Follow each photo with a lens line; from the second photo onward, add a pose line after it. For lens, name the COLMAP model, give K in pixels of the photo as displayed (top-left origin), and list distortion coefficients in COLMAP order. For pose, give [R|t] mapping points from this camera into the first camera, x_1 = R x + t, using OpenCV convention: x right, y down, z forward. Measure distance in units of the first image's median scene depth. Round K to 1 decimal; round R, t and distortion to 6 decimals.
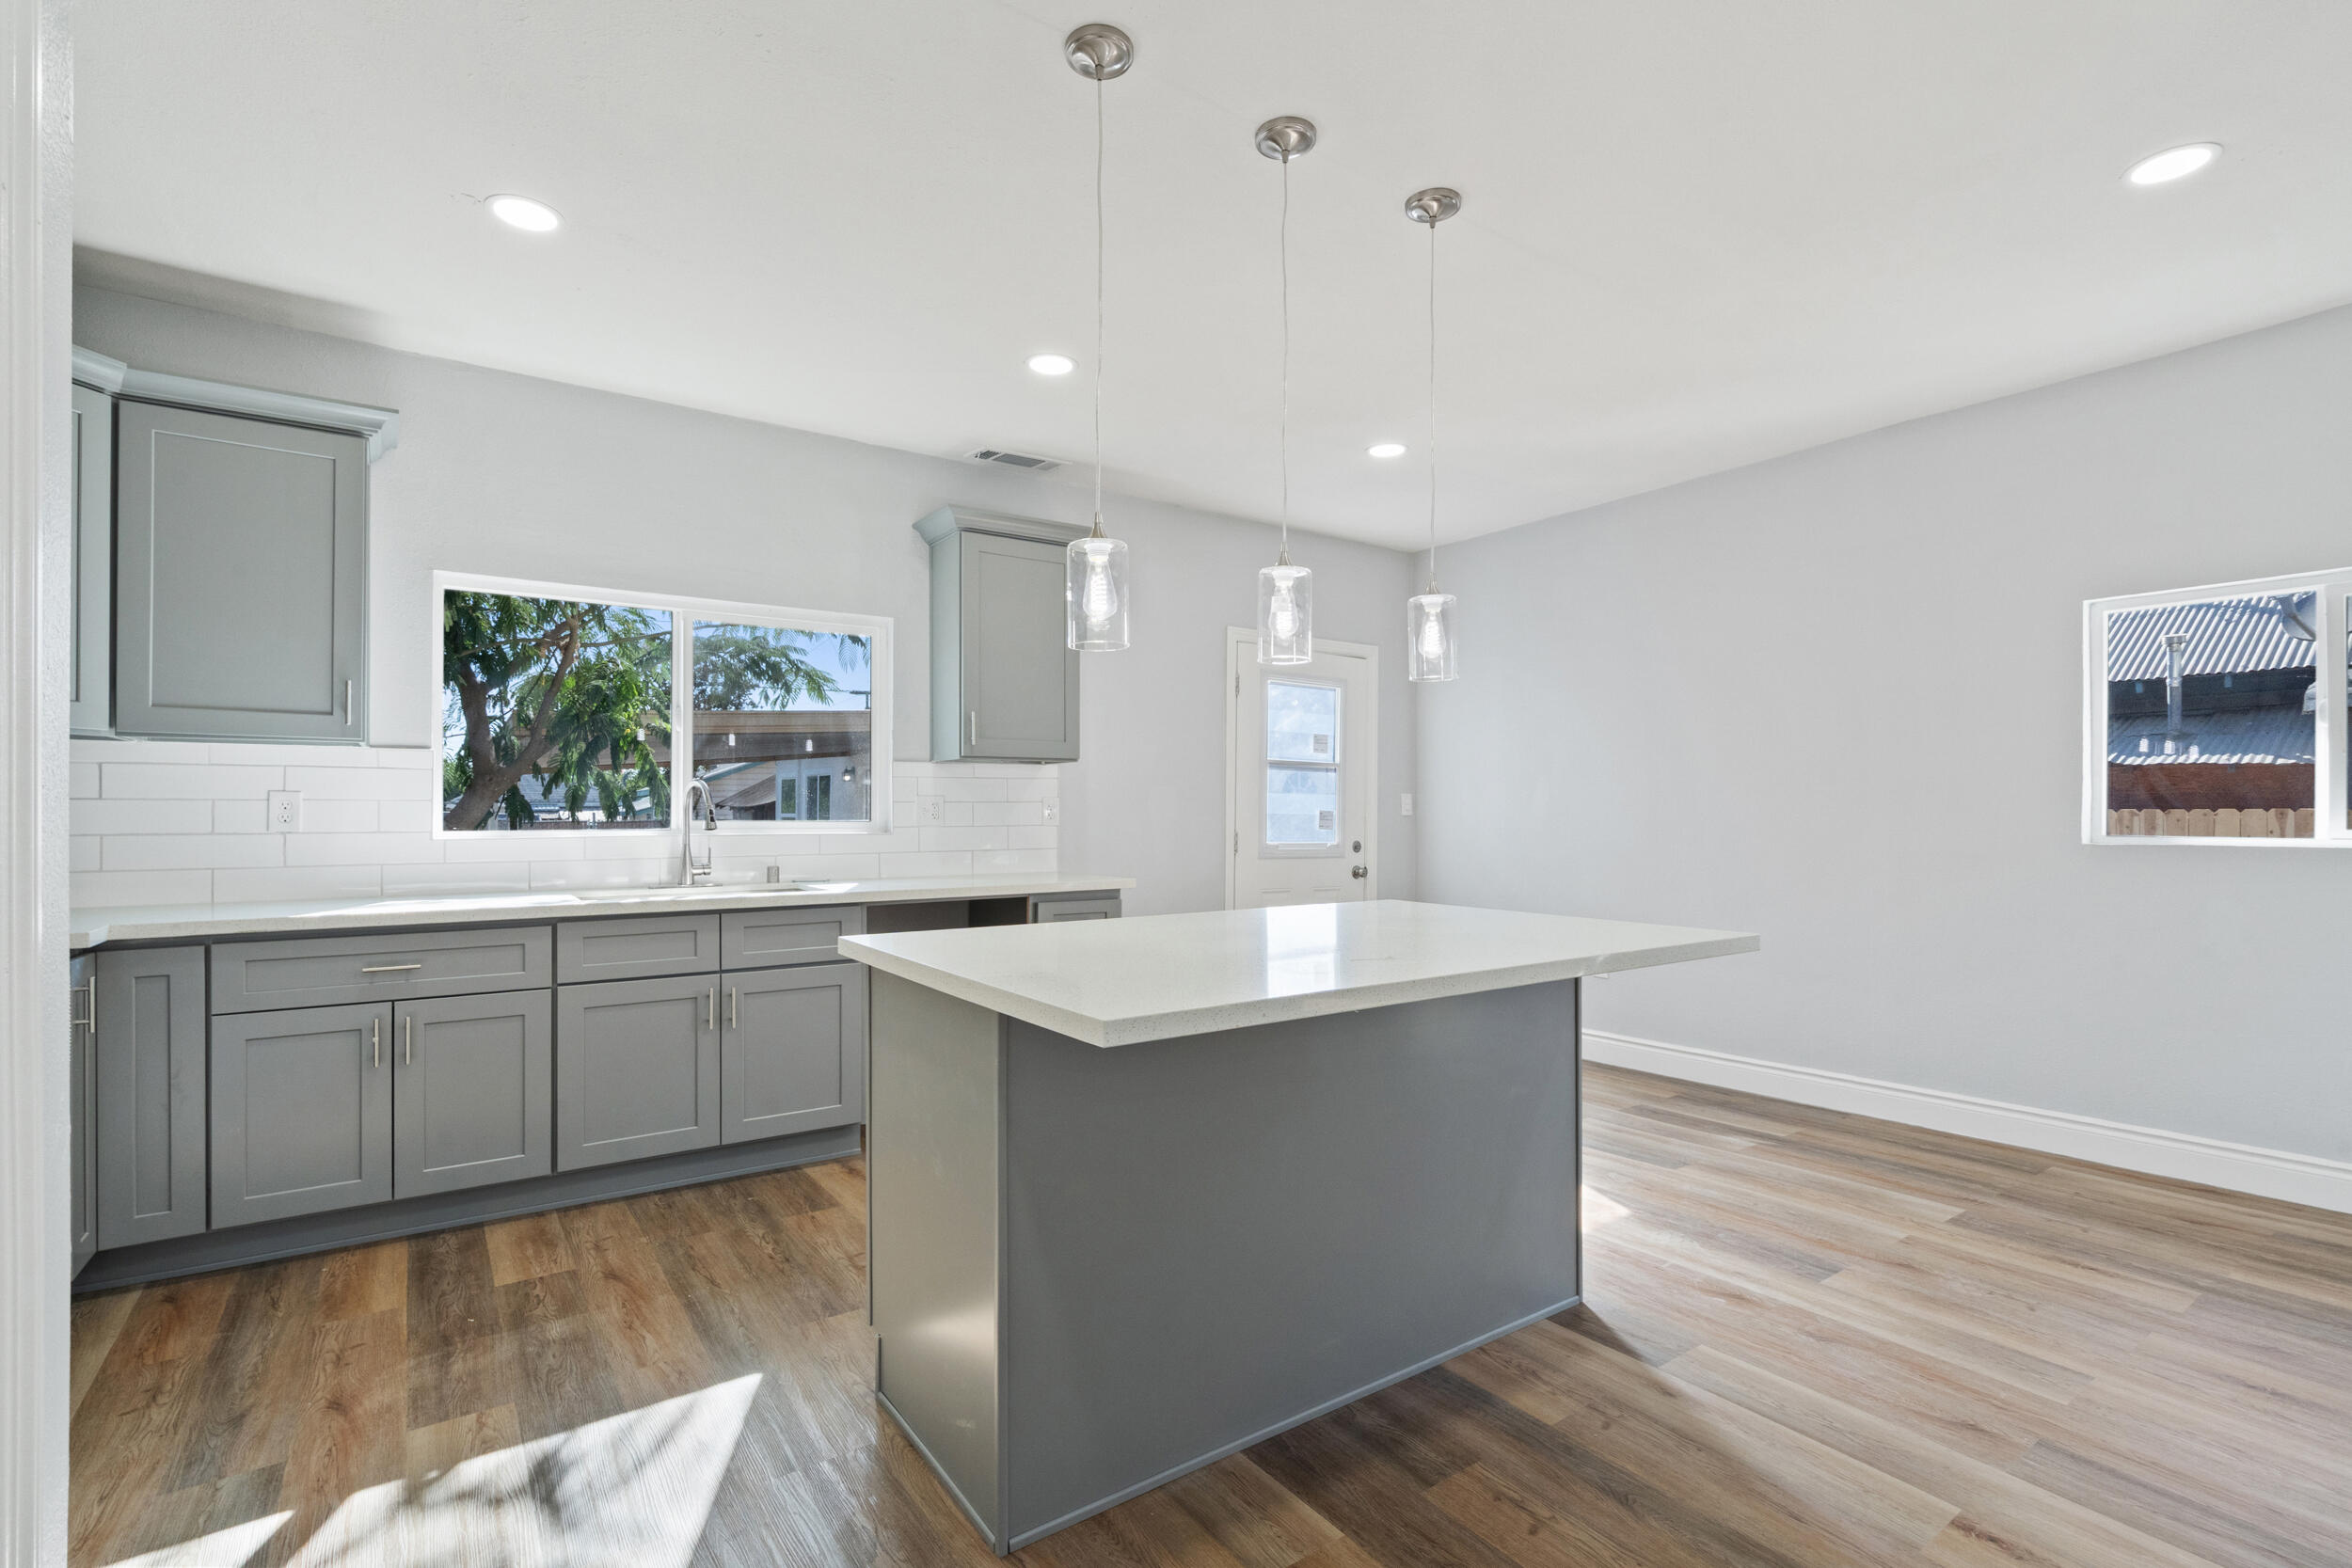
lens RADIAL K [[1083.2, 0, 1175.7], [0, 1083.2, 800.7], [0, 0, 1]] dist [-0.004850, 0.002256]
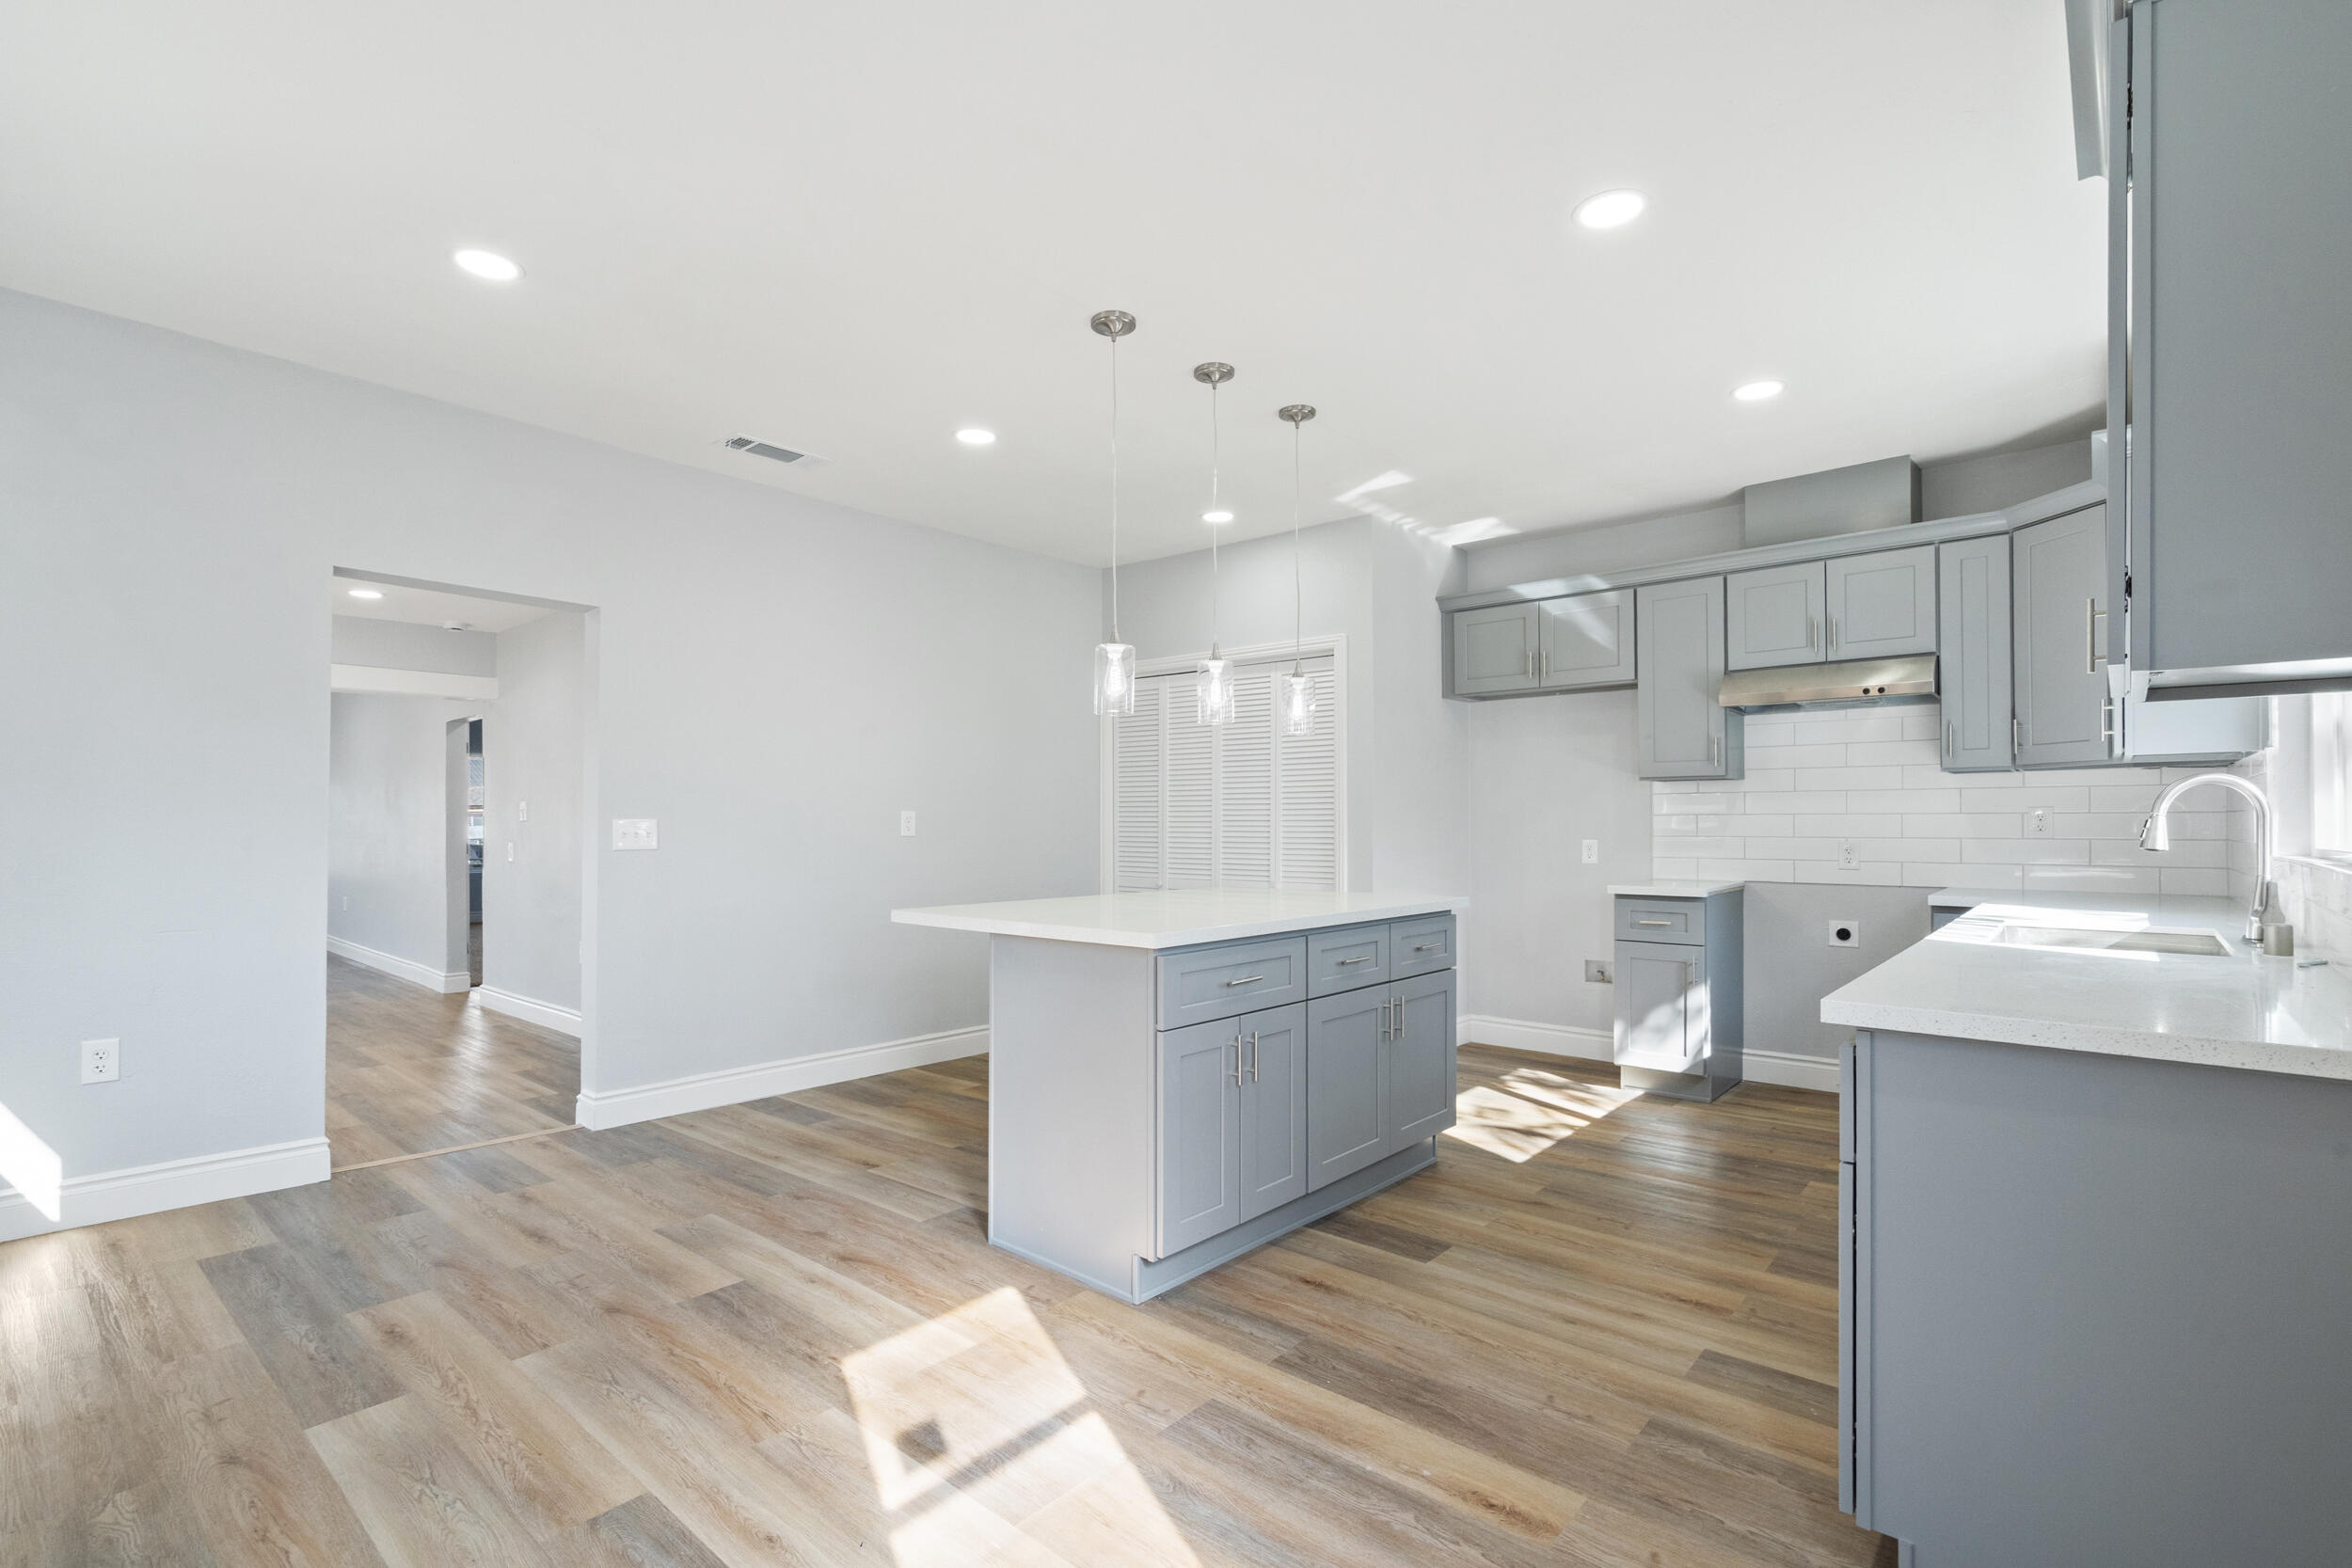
lens RADIAL K [[1083.2, 0, 1179.5], [0, 1083.2, 818.8], [0, 0, 1]] dist [-0.004850, 0.002256]
pose [[-0.971411, 0.001033, -0.237400, 0.454826], [0.004161, 0.999911, -0.012674, 0.019707], [0.237366, -0.013299, -0.971329, 2.199441]]
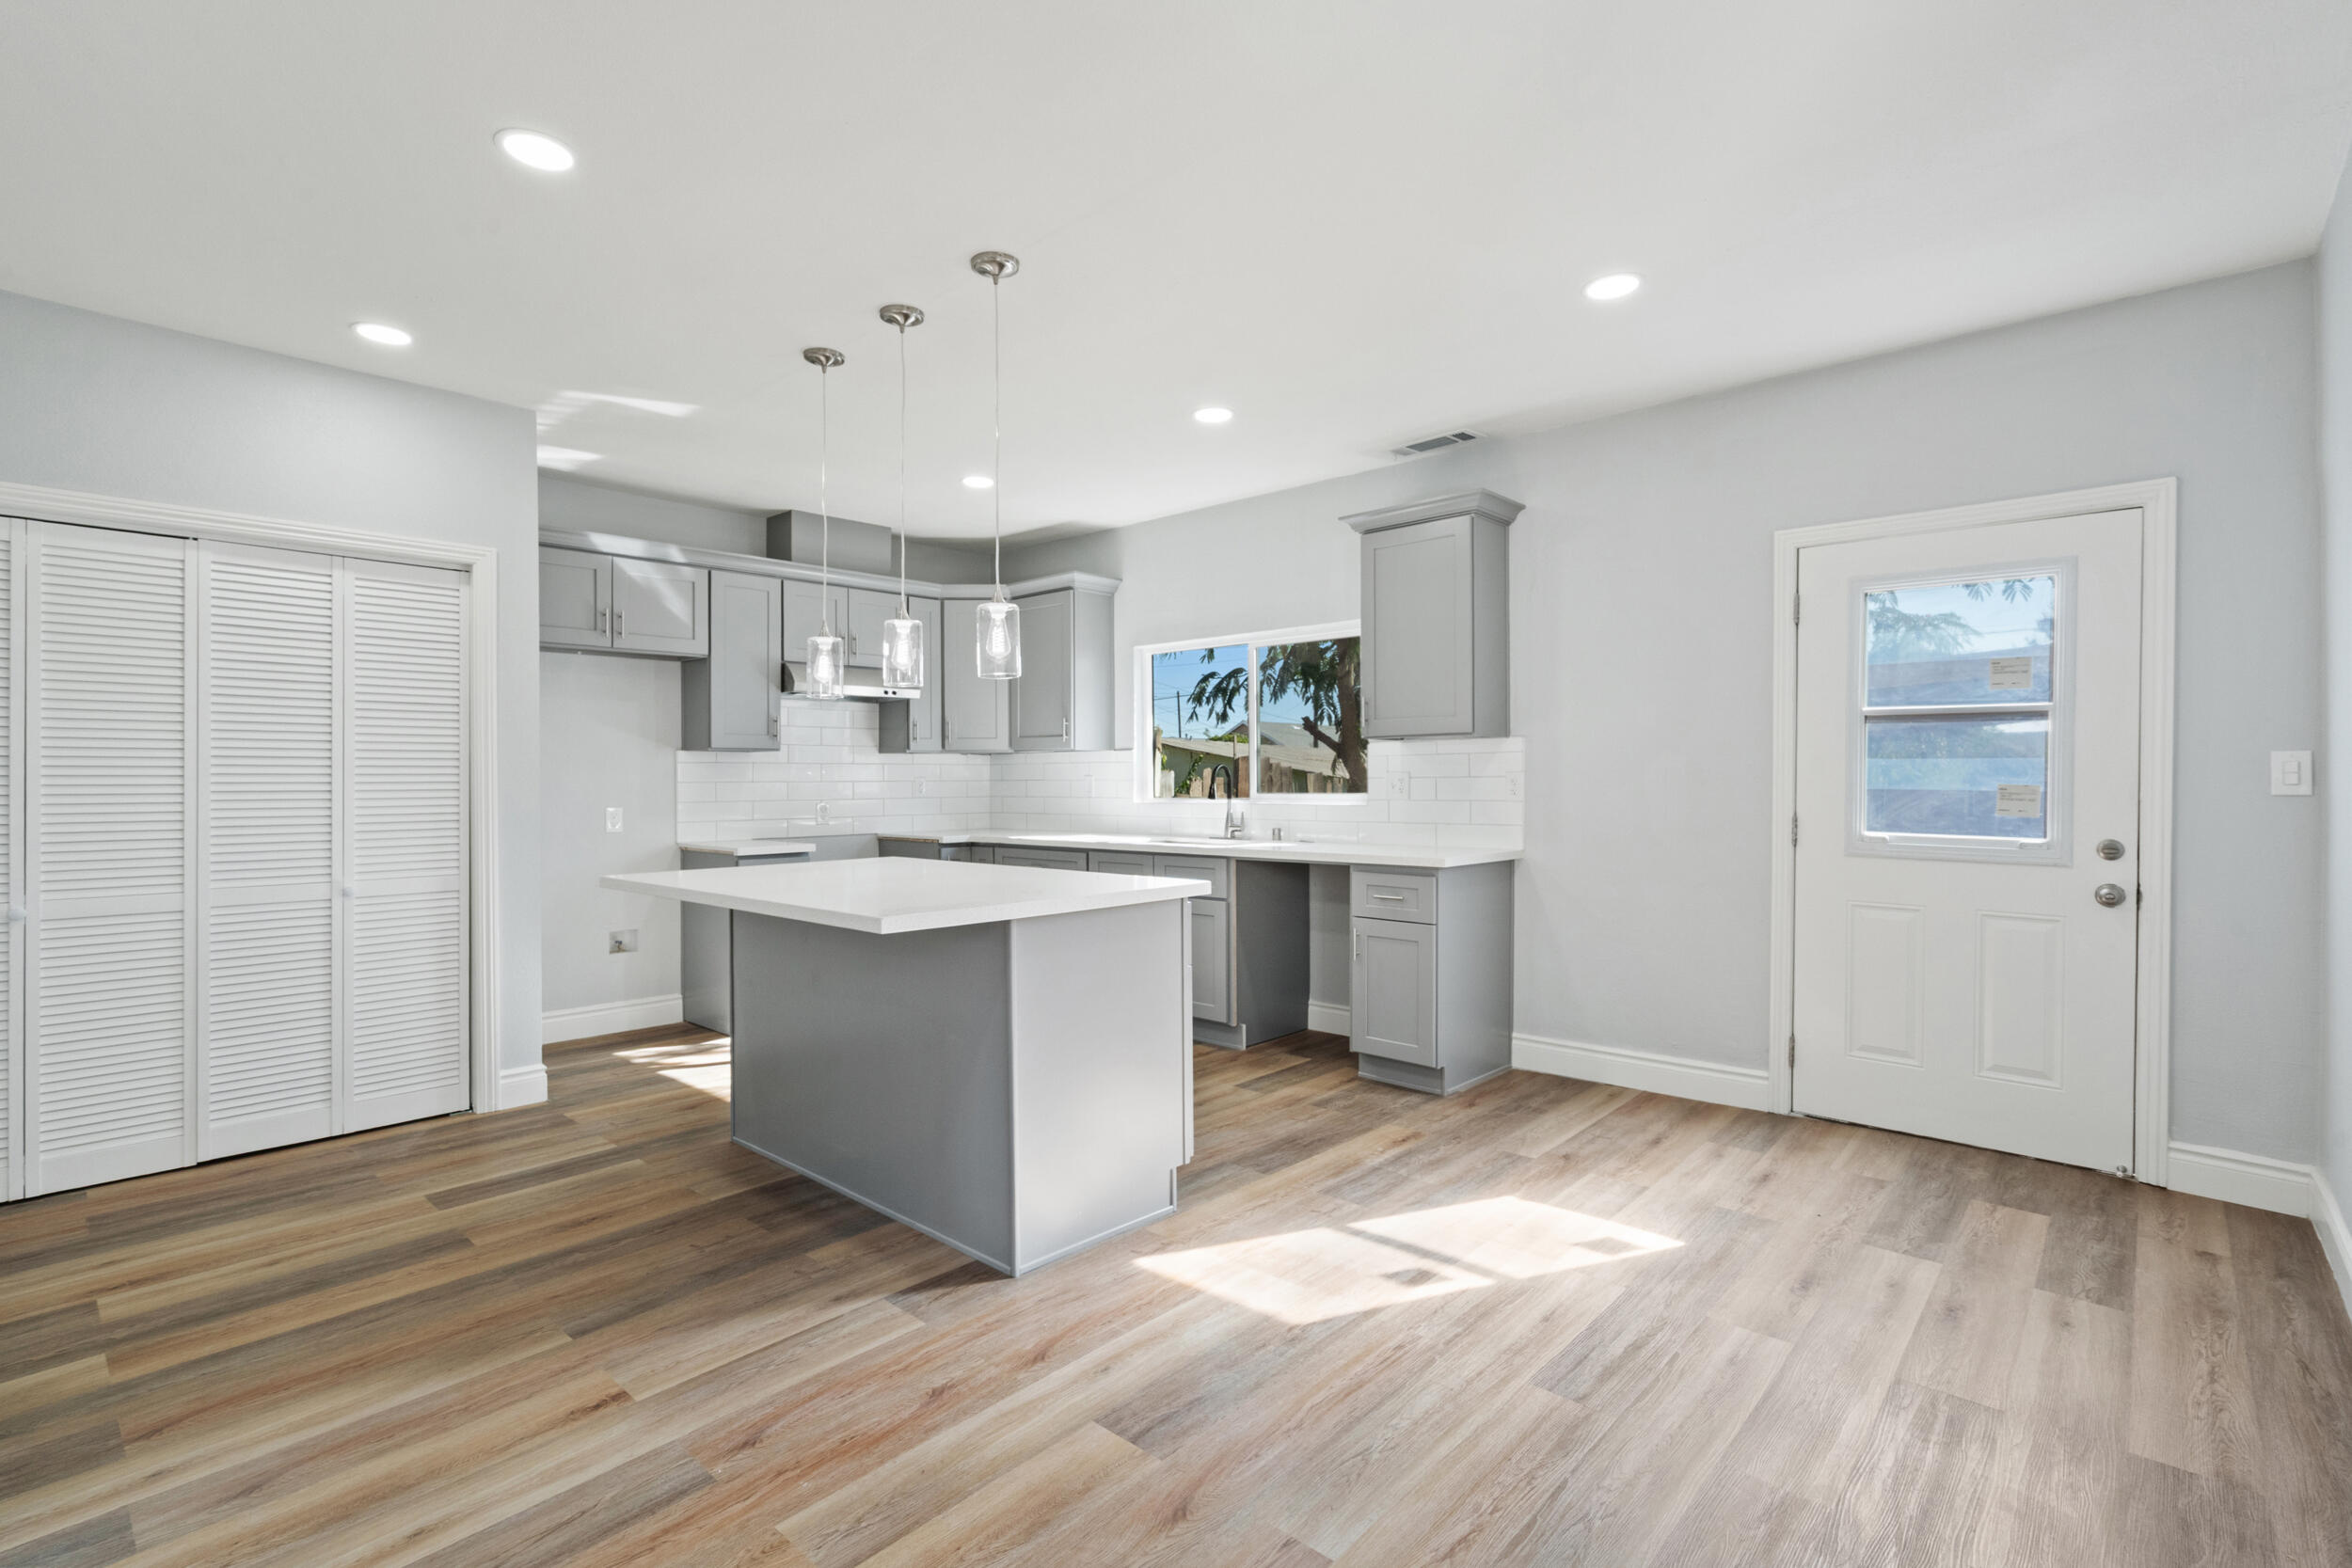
lens RADIAL K [[1083.2, 0, 1163.4], [0, 1083.2, 780.6], [0, 0, 1]] dist [-0.004850, 0.002256]
pose [[0.205144, -0.001048, -0.978731, 1.403318], [0.014653, 0.999891, 0.002000, -0.003320], [0.978622, -0.014752, 0.205137, 0.938511]]
